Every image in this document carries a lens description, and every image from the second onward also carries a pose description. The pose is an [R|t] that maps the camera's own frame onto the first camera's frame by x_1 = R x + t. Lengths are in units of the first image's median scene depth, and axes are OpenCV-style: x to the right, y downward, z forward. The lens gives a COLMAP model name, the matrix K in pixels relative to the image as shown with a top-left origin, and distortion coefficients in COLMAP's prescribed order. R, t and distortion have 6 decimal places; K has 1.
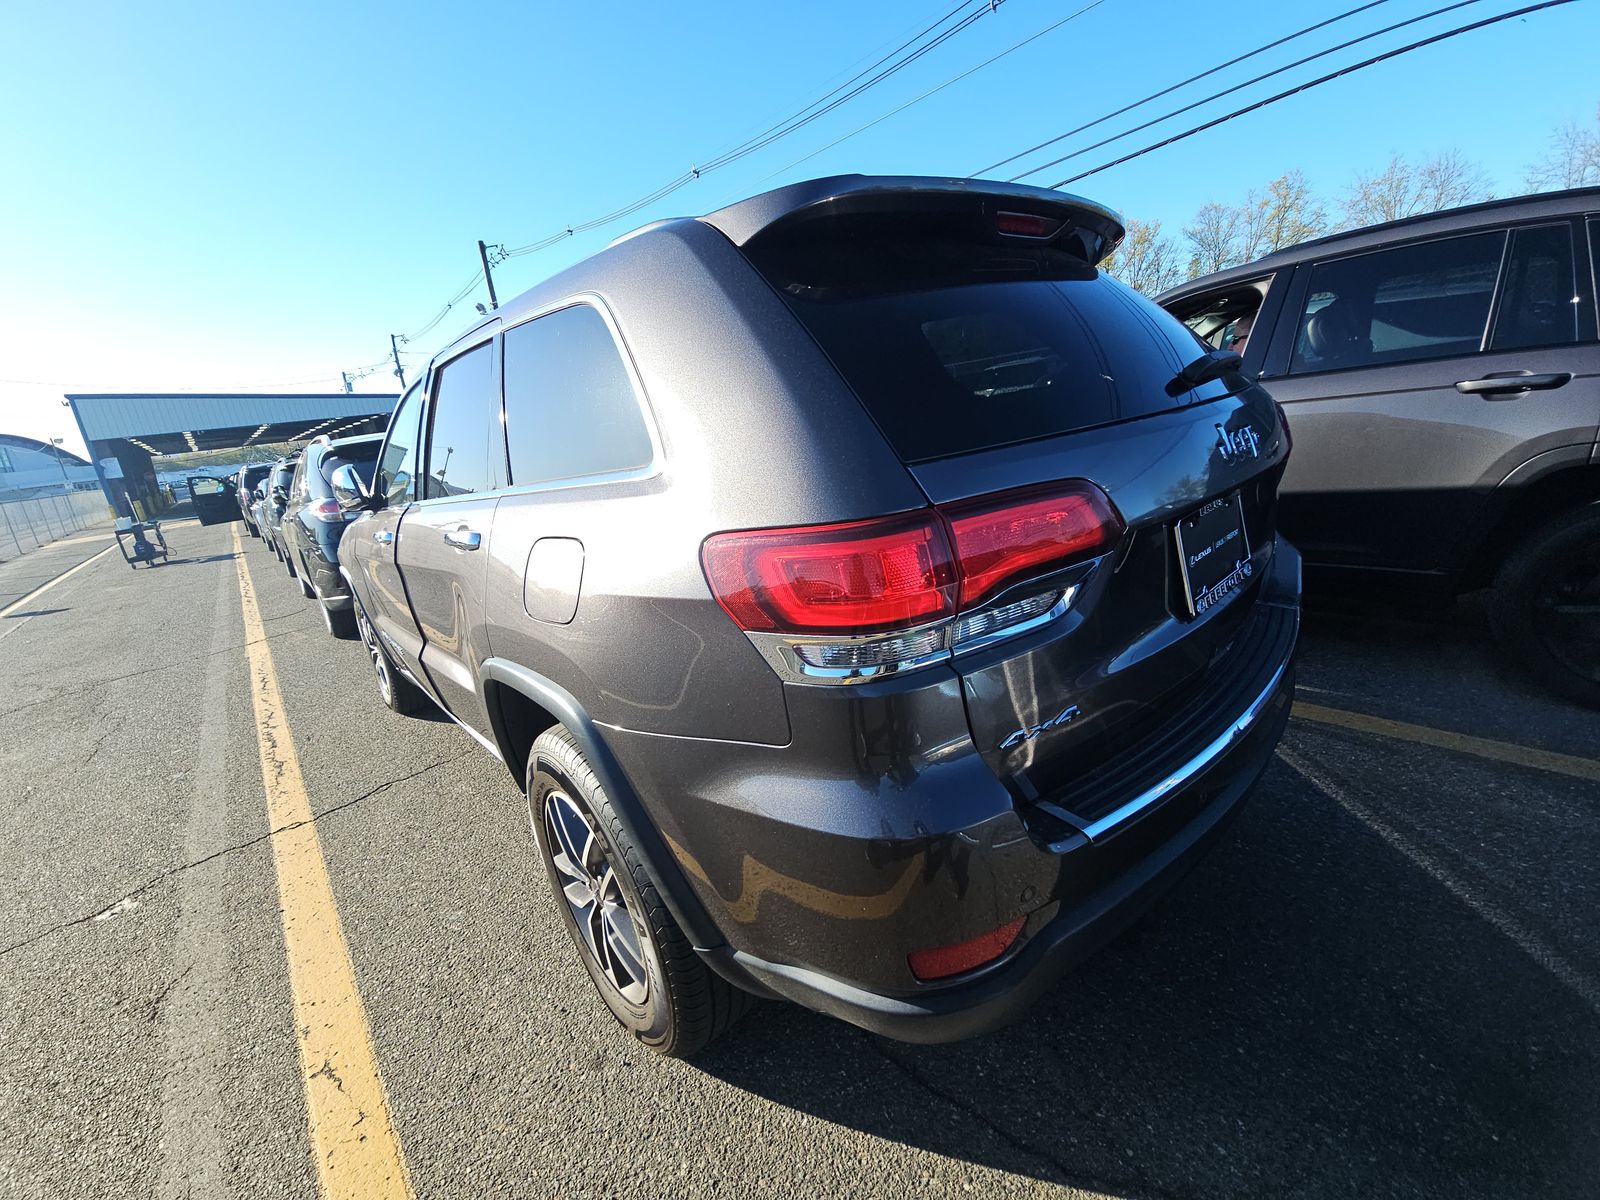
lens RADIAL K [[640.5, 0, 800.0], [0, 640.5, 600.0], [0, 0, 1]] dist [0.000396, -0.009369]
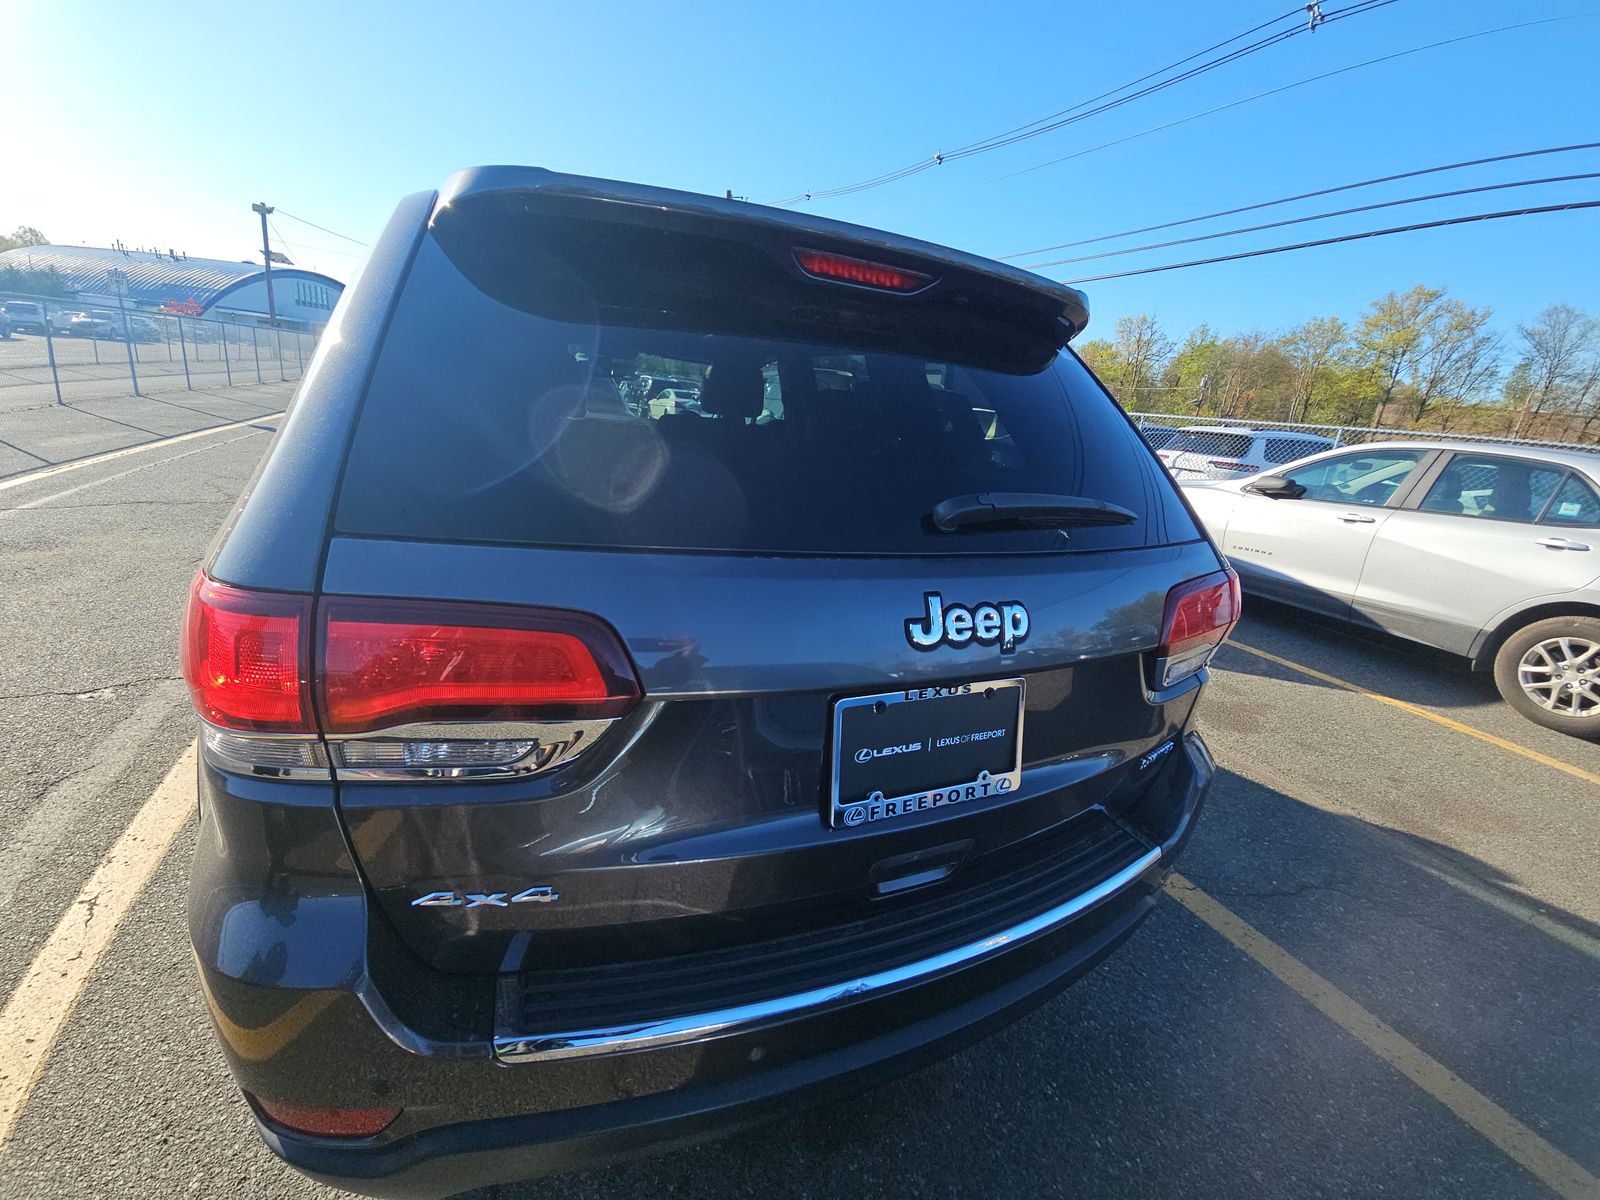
lens RADIAL K [[643.5, 0, 797.1], [0, 643.5, 591.5], [0, 0, 1]] dist [0.032923, -0.023916]
pose [[0.928966, 0.301662, -0.214530, 0.383112], [-0.300919, 0.952935, 0.036923, -0.148608], [0.215571, 0.030256, 0.976019, 0.132083]]
